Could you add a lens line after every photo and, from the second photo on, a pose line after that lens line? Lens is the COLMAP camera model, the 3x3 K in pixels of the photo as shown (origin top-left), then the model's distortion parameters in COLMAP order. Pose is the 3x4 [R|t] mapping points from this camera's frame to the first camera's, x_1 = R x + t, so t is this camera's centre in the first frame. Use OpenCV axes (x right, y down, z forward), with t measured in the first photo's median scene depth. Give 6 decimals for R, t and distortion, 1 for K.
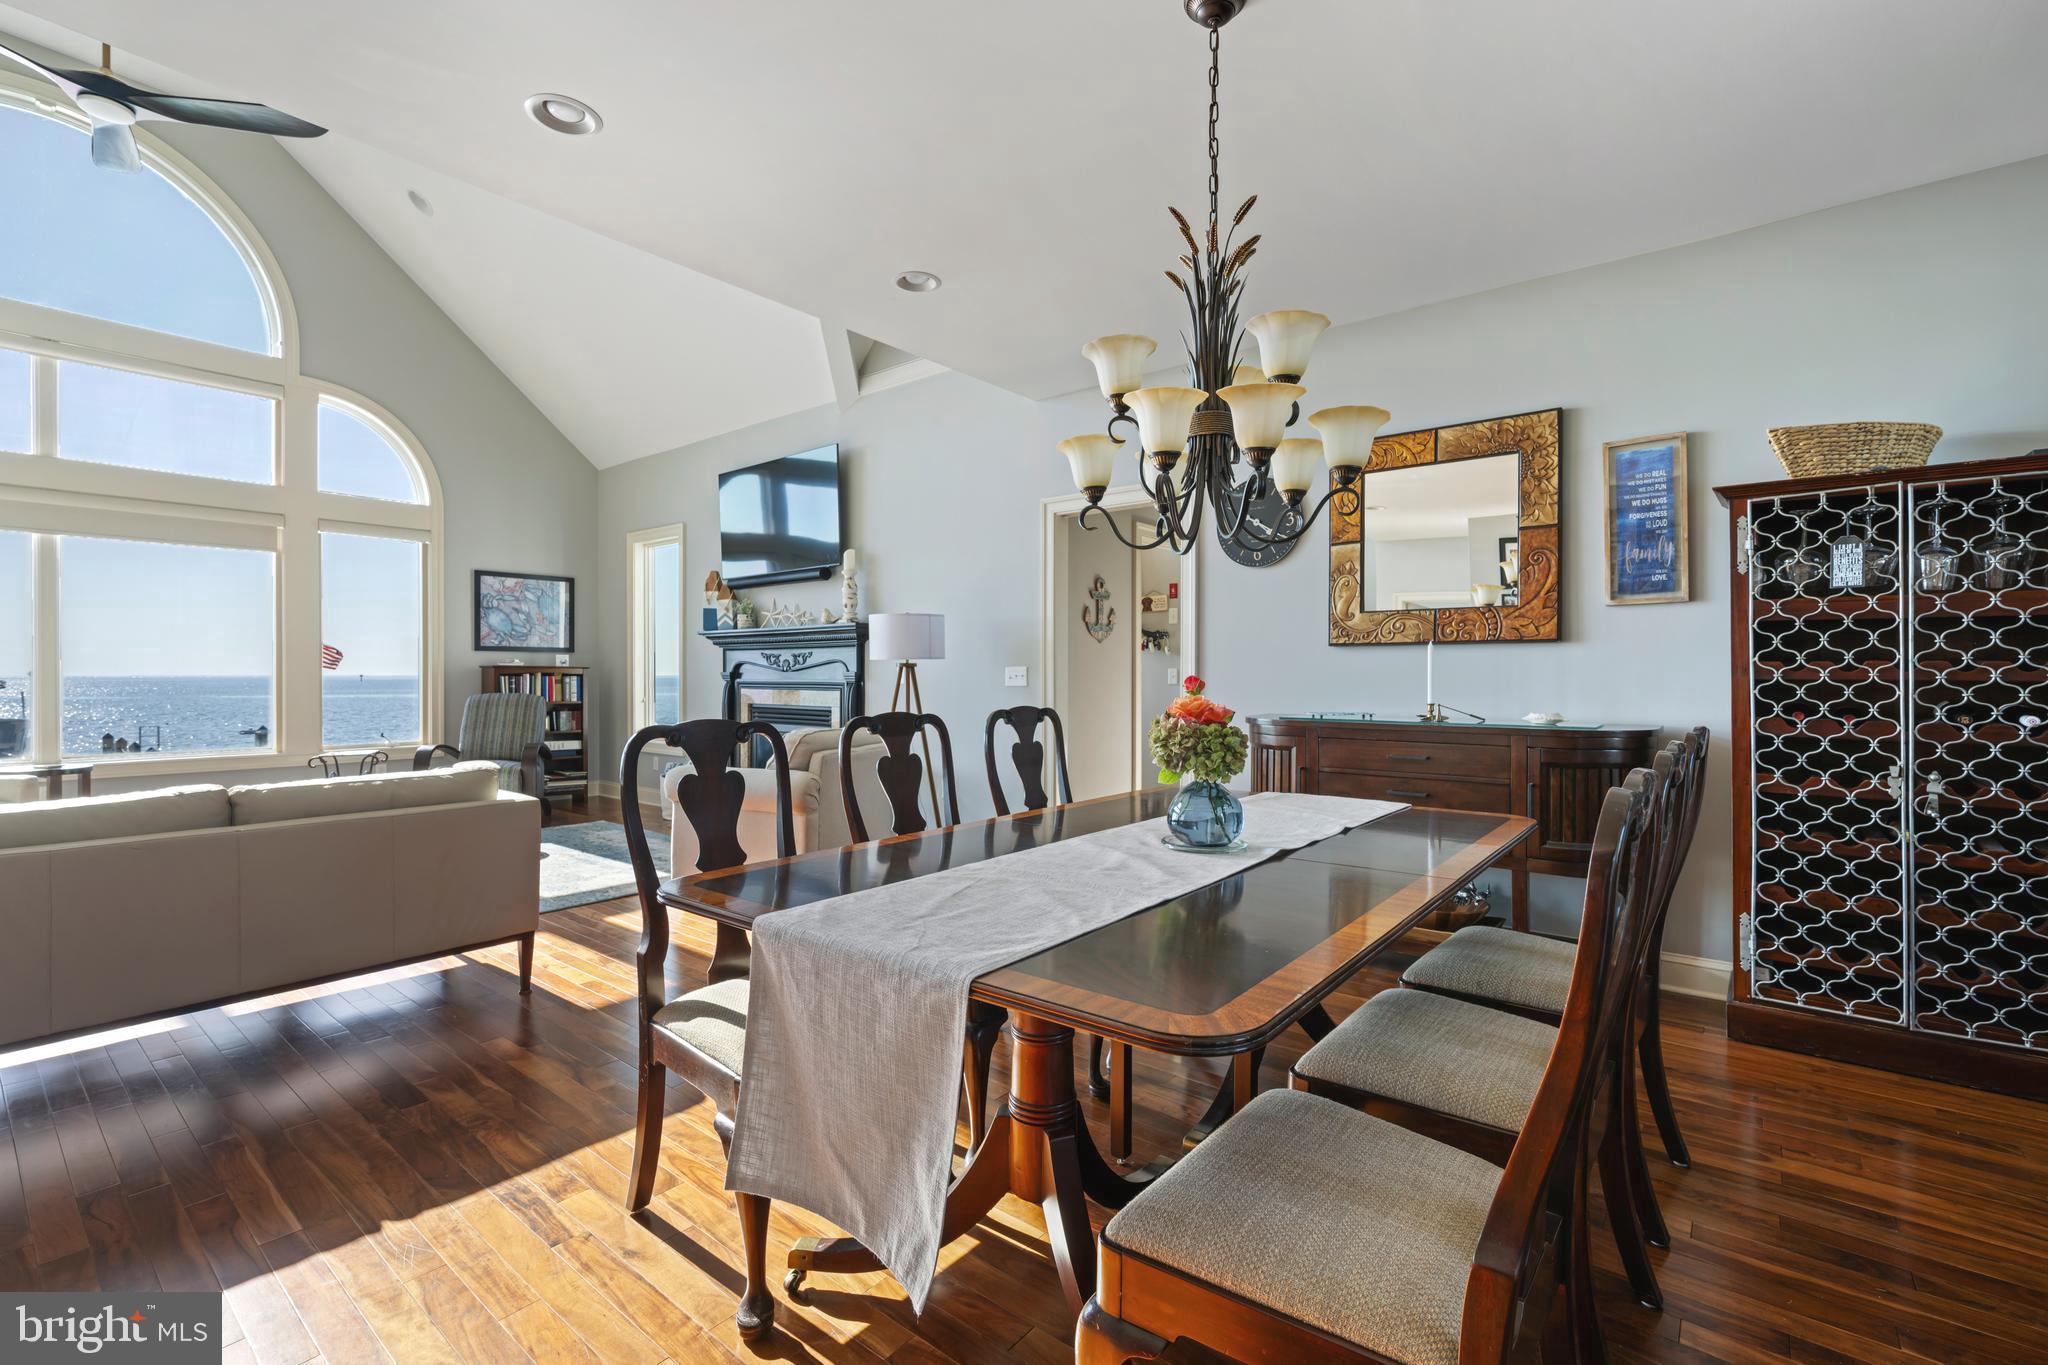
lens RADIAL K [[907.8, 0, 1015.5], [0, 907.8, 676.6], [0, 0, 1]] dist [-0.000115, 0.000357]
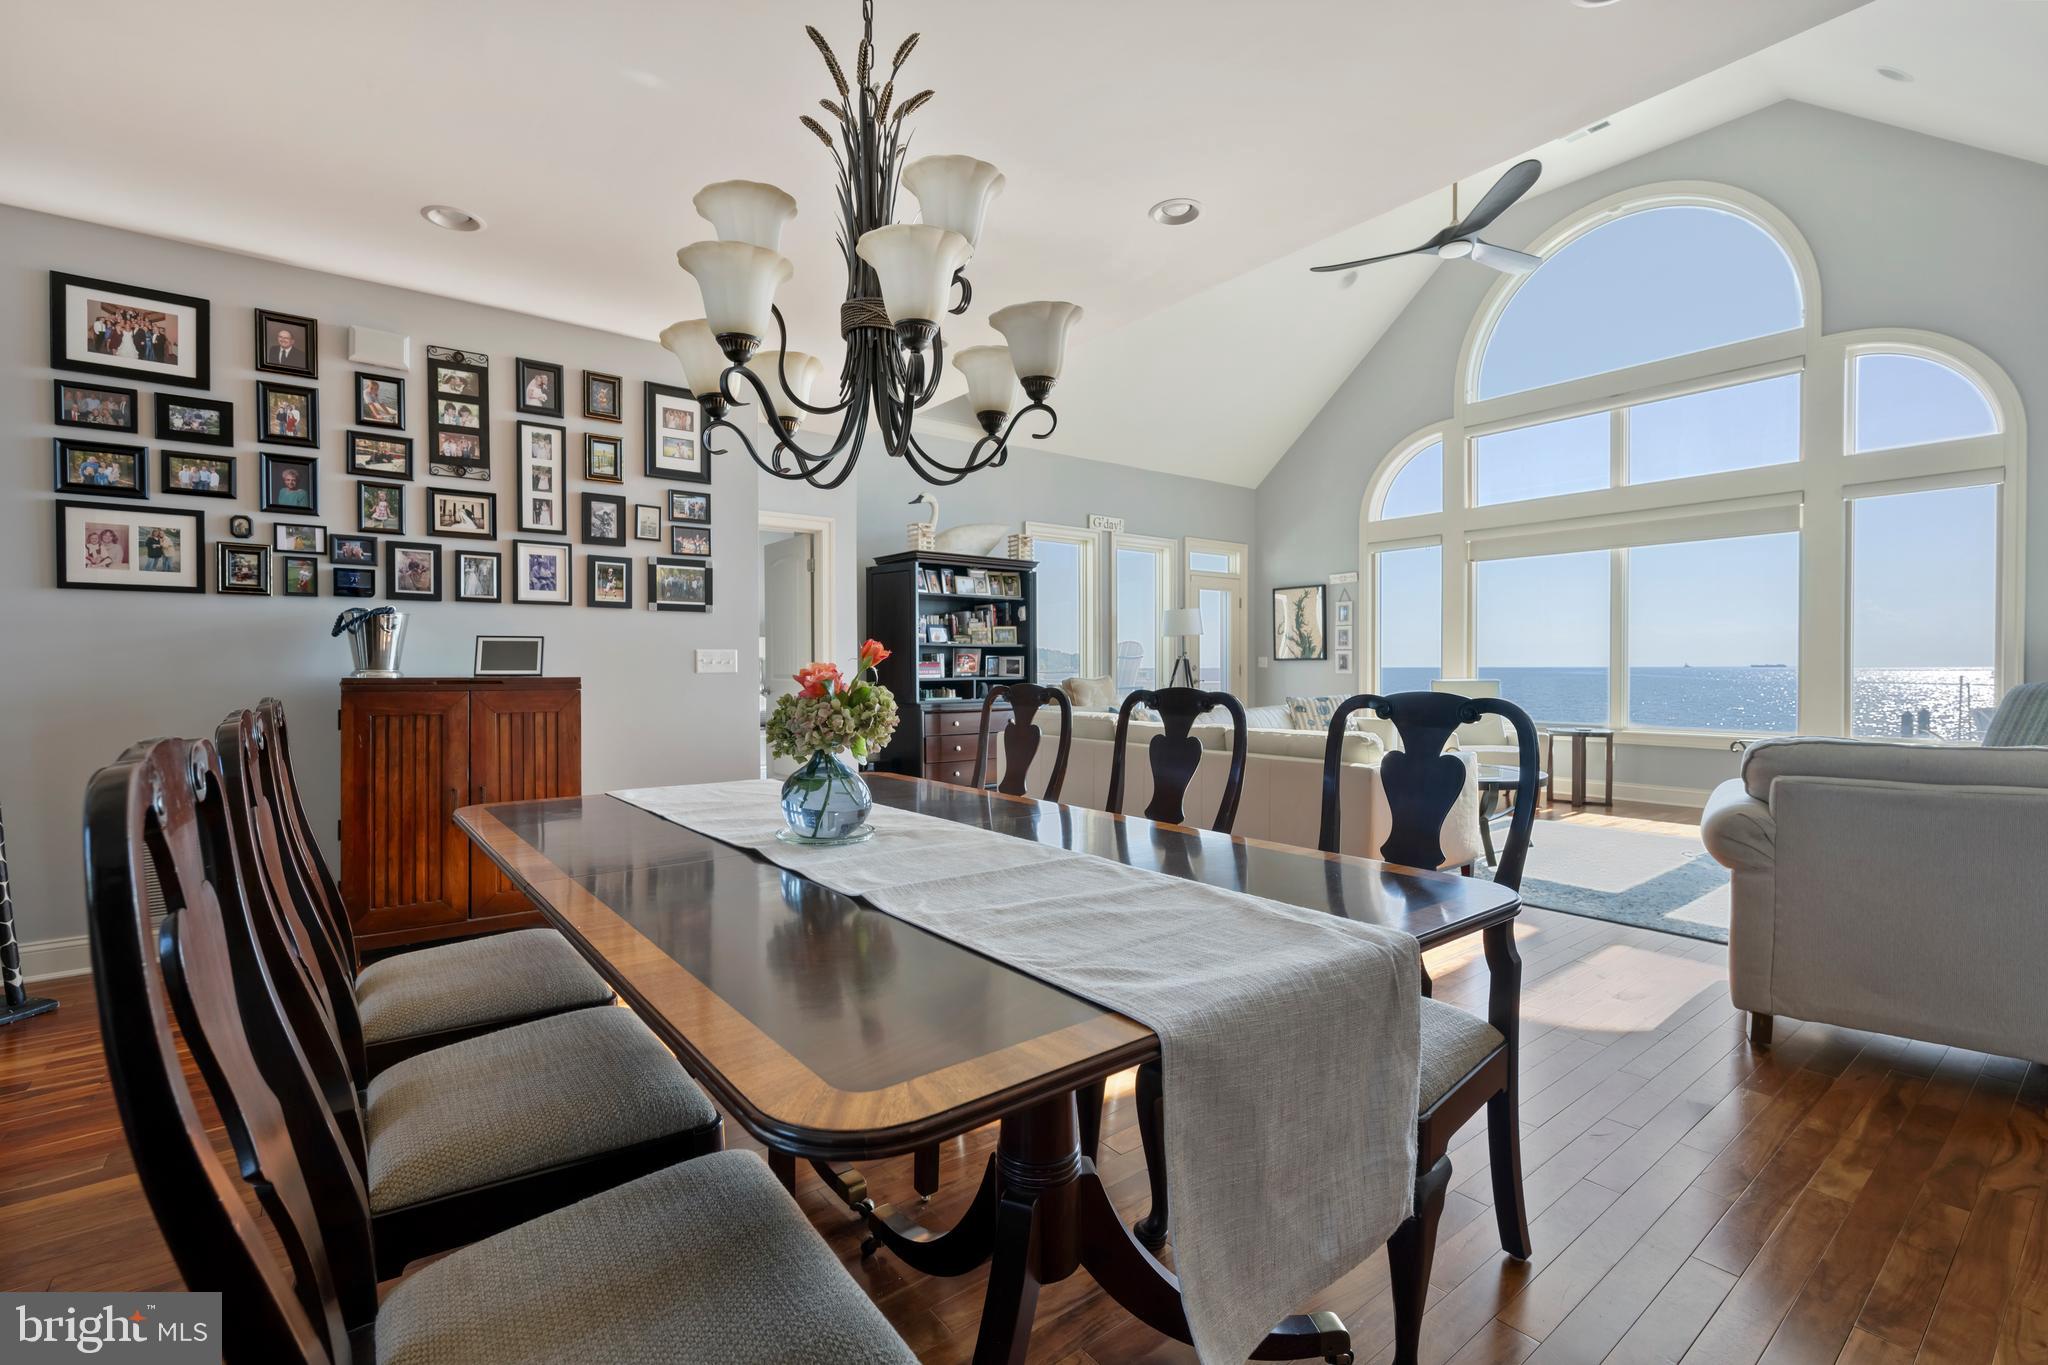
lens RADIAL K [[907.8, 0, 1015.5], [0, 907.8, 676.6], [0, 0, 1]] dist [-0.000115, 0.000357]
pose [[-0.226996, 0.008088, -0.973862, 0.701829], [0.001173, 0.999967, 0.008032, 0.017656], [0.973895, 0.000680, -0.226998, 0.919004]]
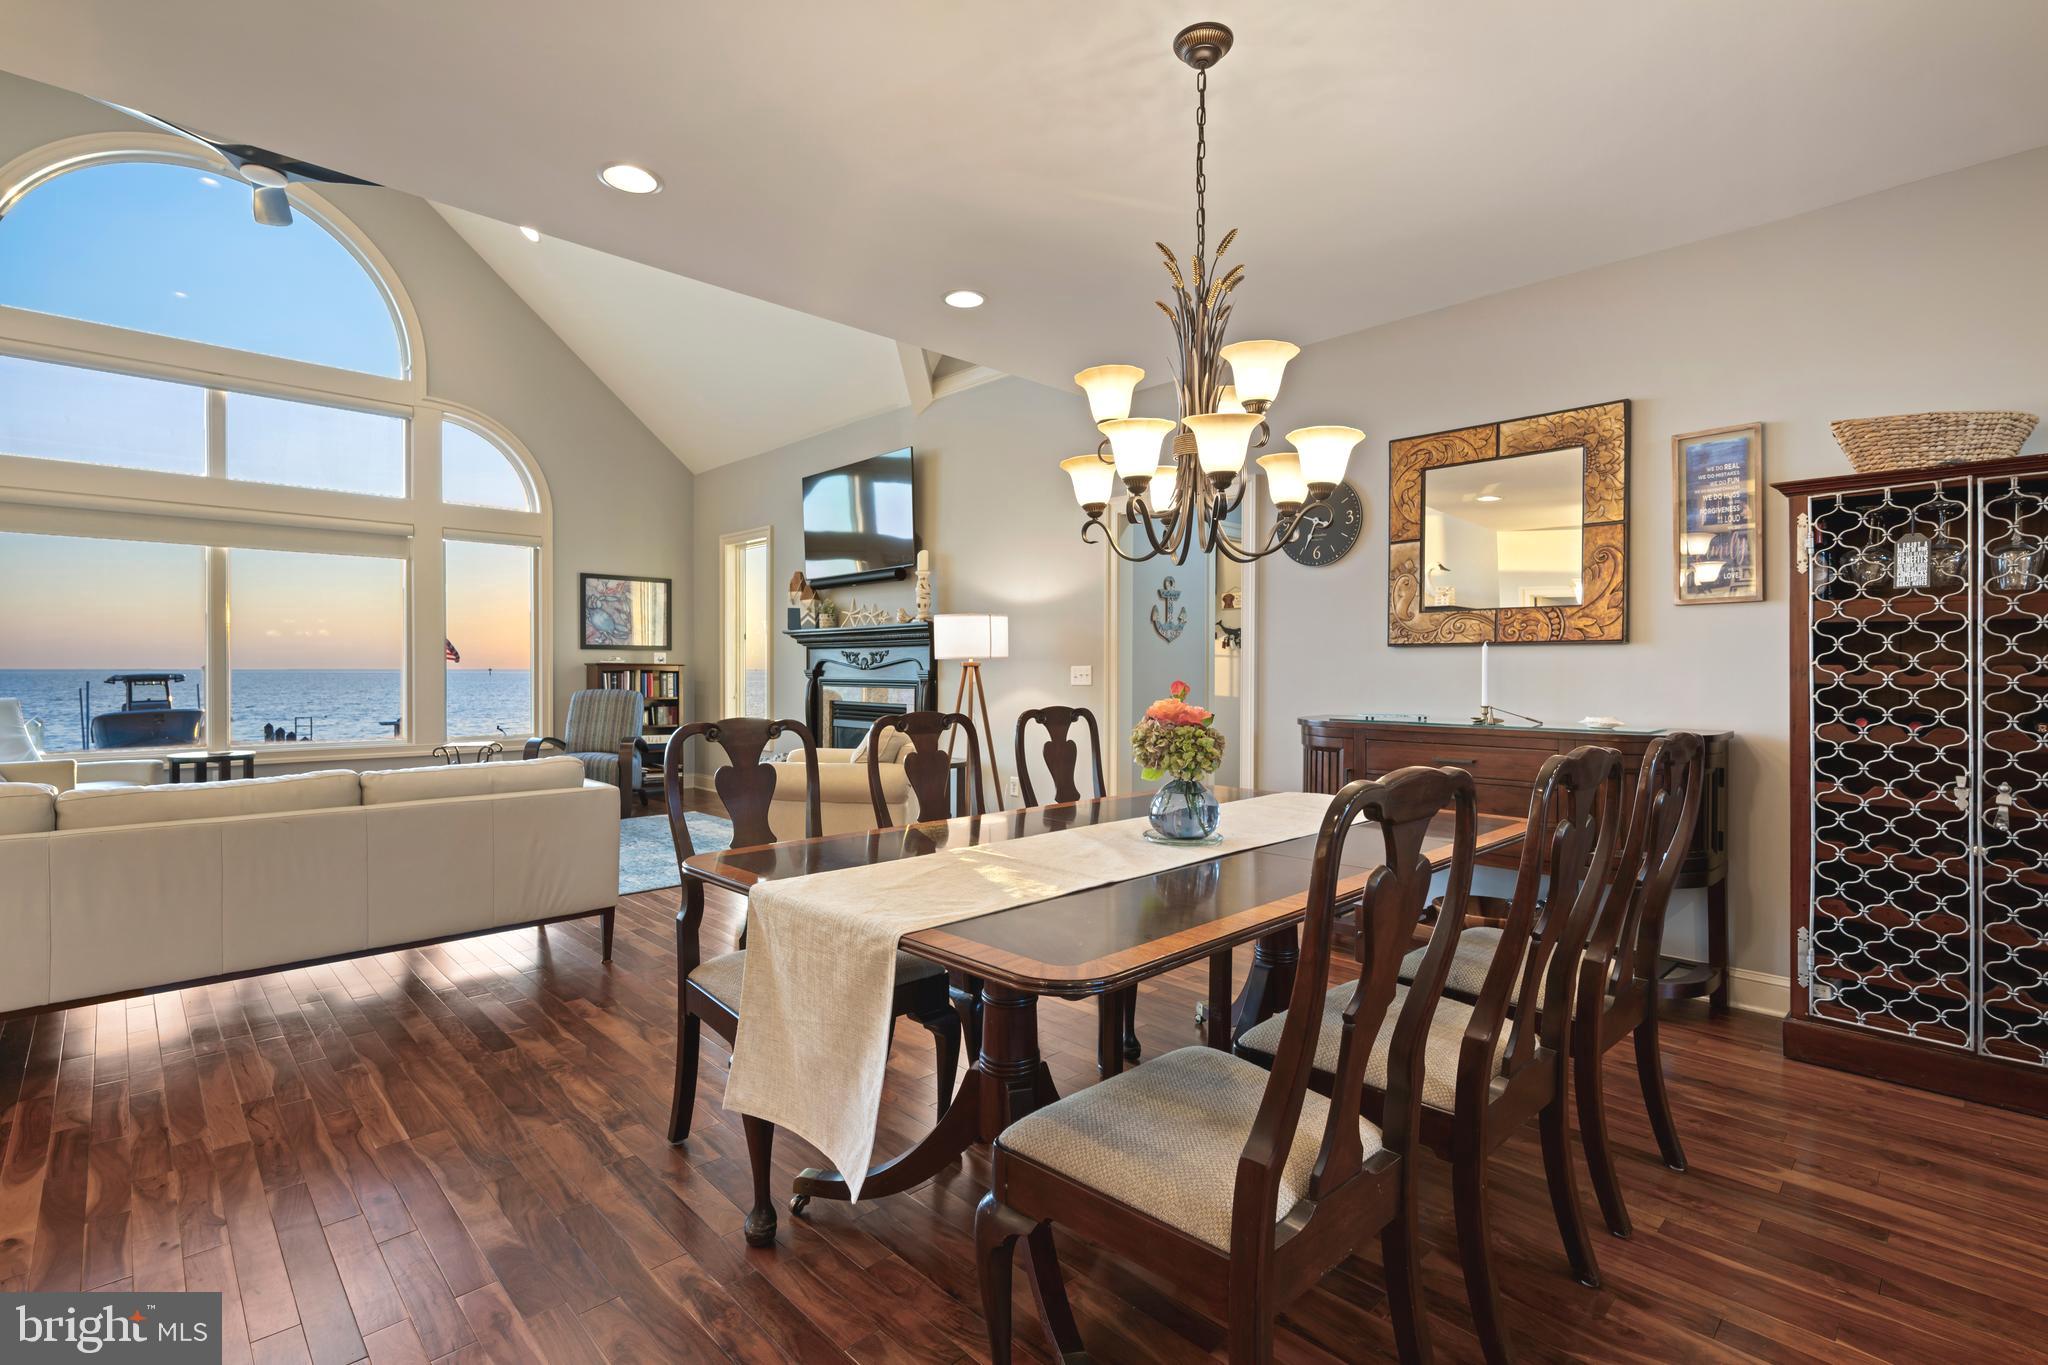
lens RADIAL K [[944.1, 0, 1017.1], [0, 944.1, 677.9], [0, 0, 1]] dist [0.002419, 0.000223]
pose [[0.993224, 0.003025, -0.116175, 0.095279], [-0.002306, 0.999977, 0.006324, -0.007389], [0.116192, -0.006013, 0.993209, -0.089117]]
